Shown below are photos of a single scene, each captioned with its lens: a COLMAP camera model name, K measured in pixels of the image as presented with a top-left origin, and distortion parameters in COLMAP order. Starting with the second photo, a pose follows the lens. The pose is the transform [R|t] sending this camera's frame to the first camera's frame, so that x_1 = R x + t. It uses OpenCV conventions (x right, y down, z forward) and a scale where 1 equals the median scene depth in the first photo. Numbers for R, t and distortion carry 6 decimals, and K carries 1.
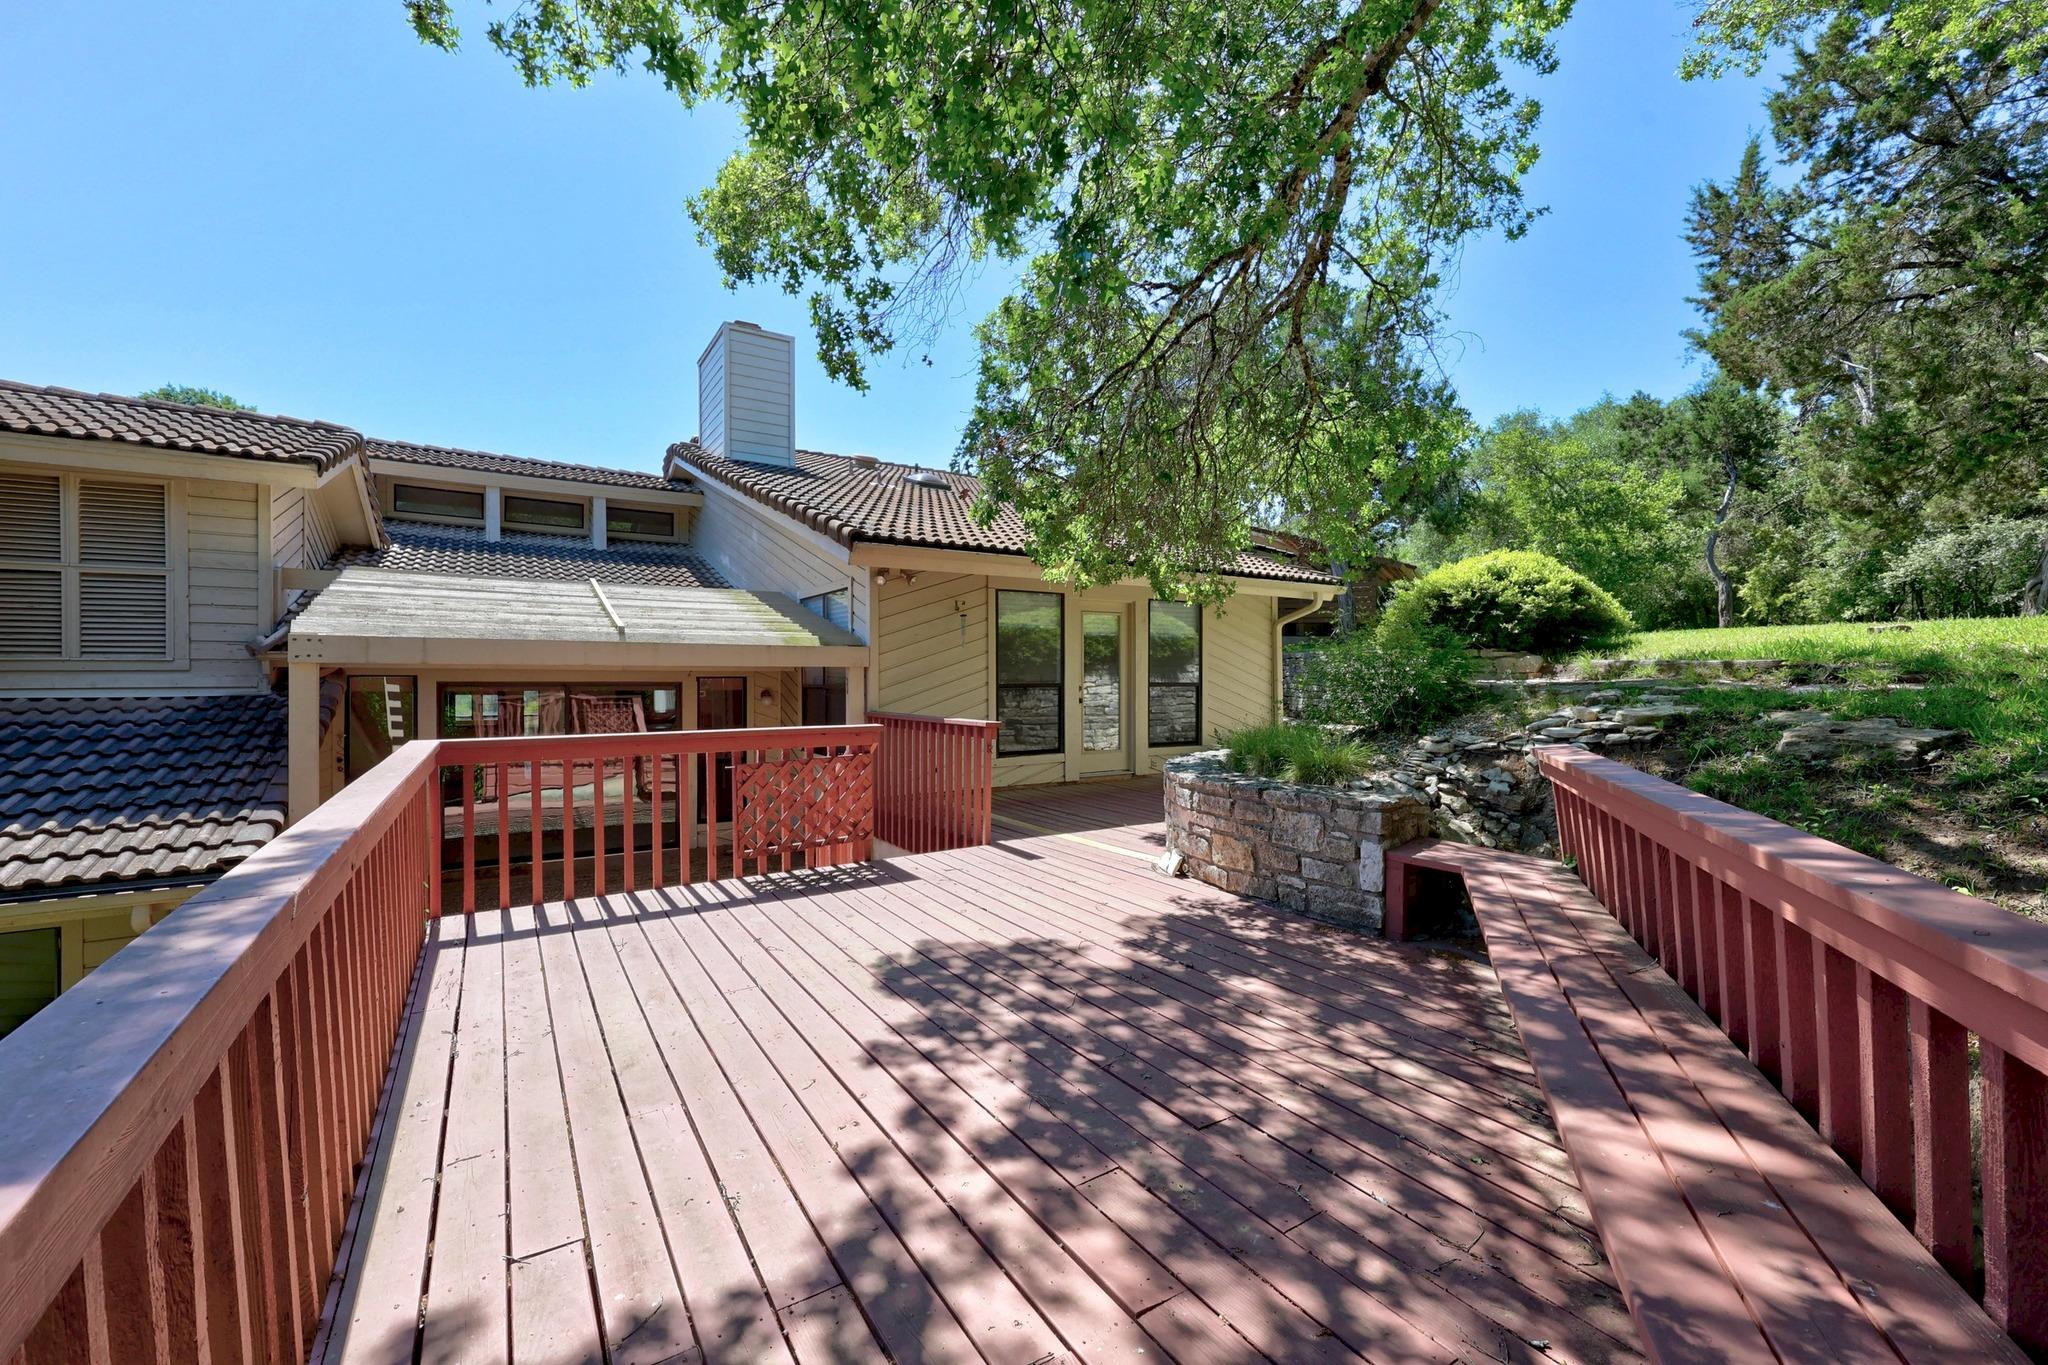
lens RADIAL K [[815.6, 0, 1026.9], [0, 815.6, 679.8], [0, 0, 1]] dist [-0.000121, -0.000052]
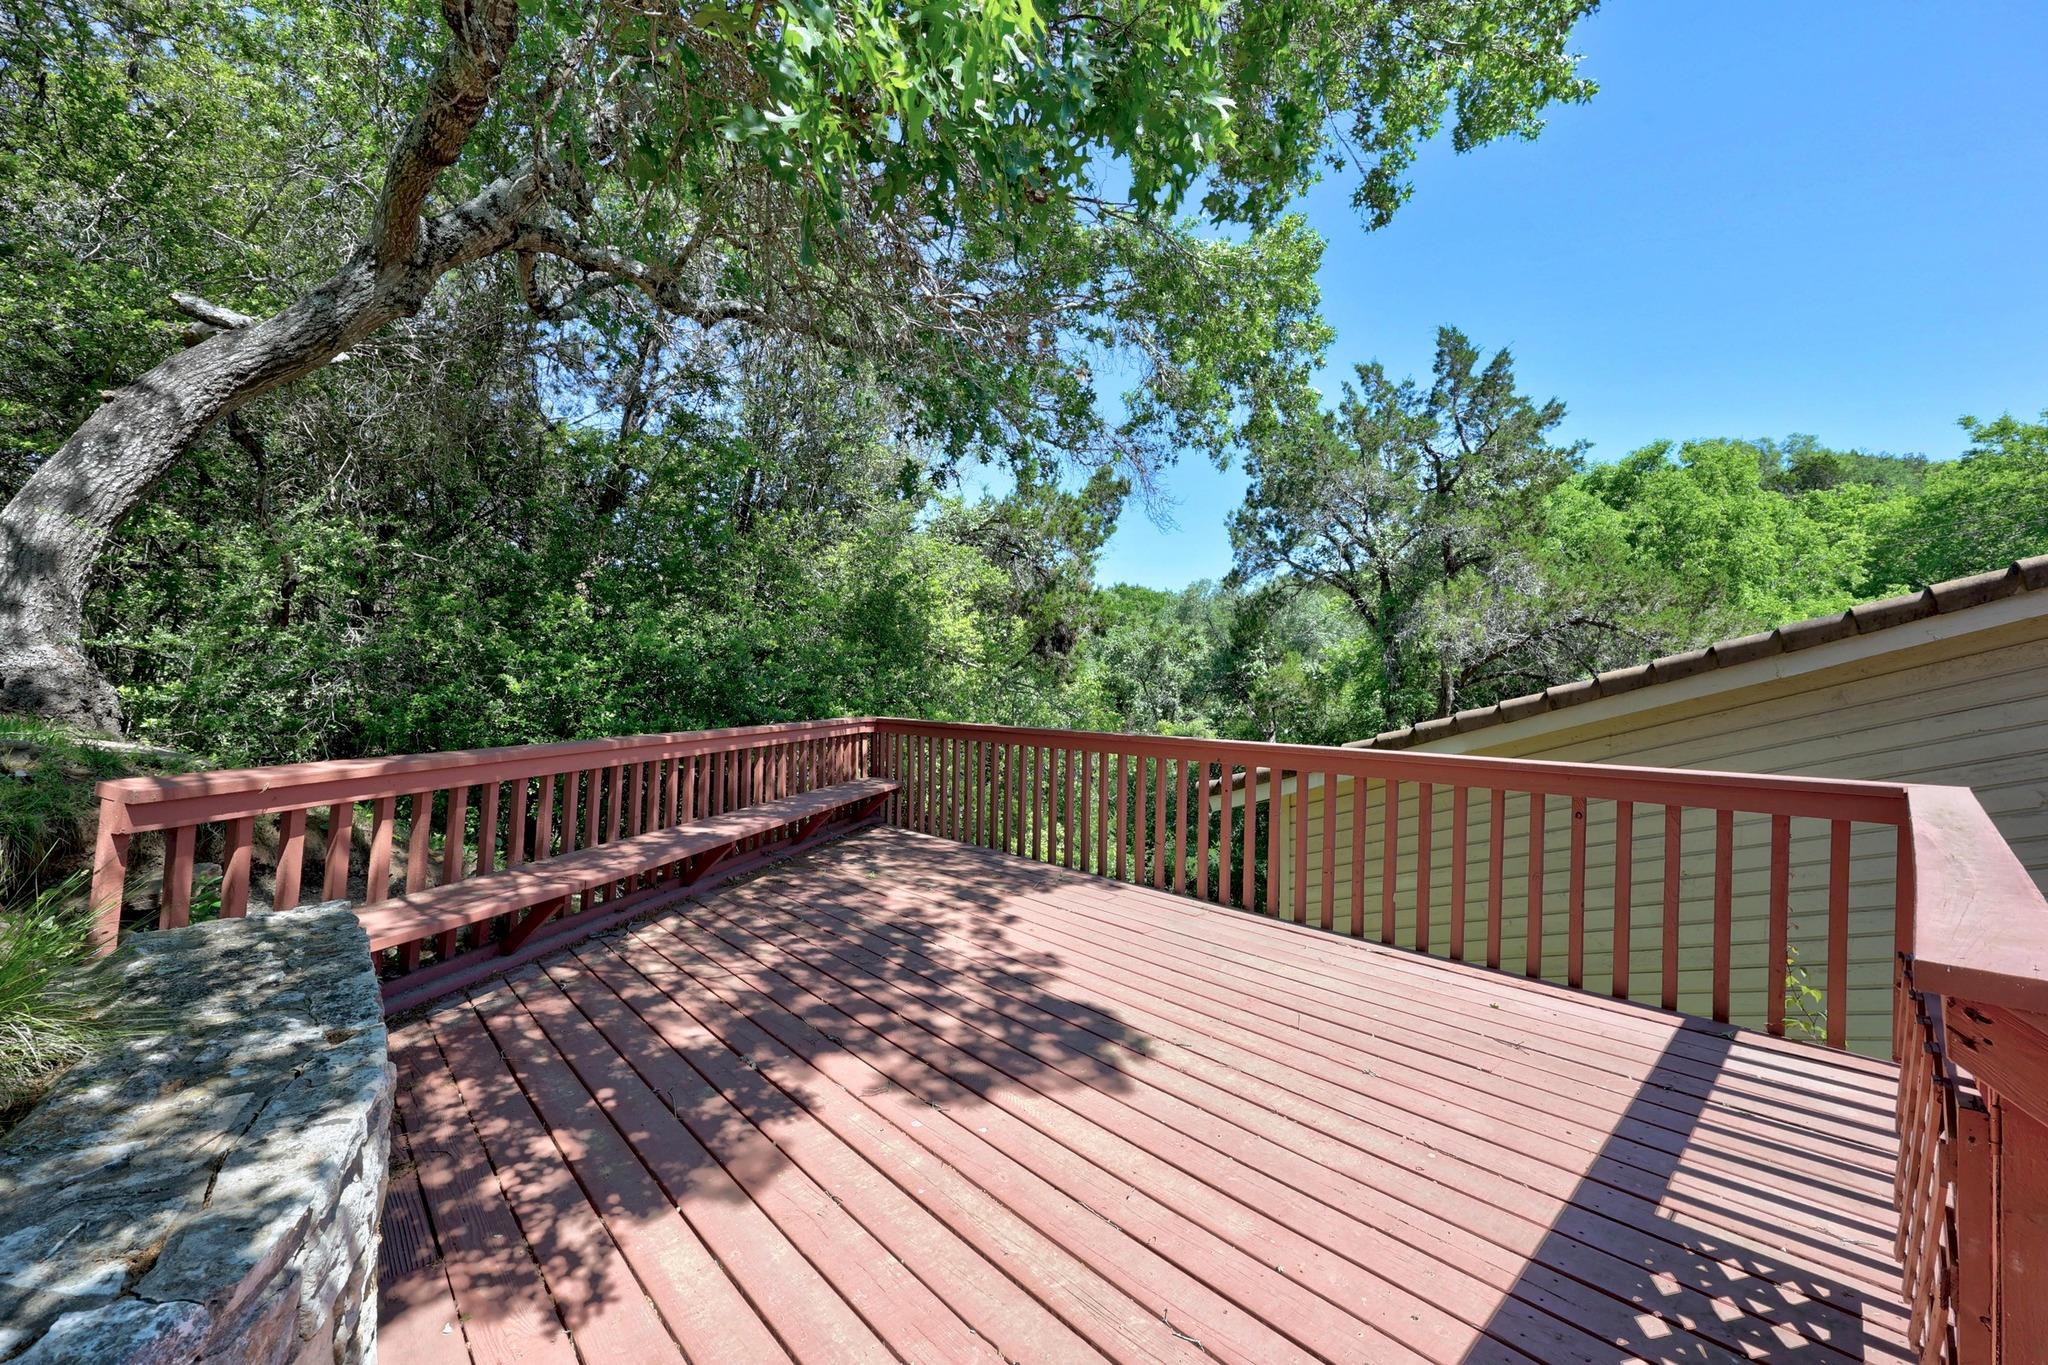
lens RADIAL K [[815.6, 0, 1019.5], [0, 815.6, 682.9], [0, 0, 1]] dist [-0.000121, -0.000052]
pose [[-0.984744, -0.003560, -0.173971, 0.089824], [-0.004505, 0.999977, 0.005038, -0.003364], [0.173949, 0.005745, -0.984738, 2.068073]]
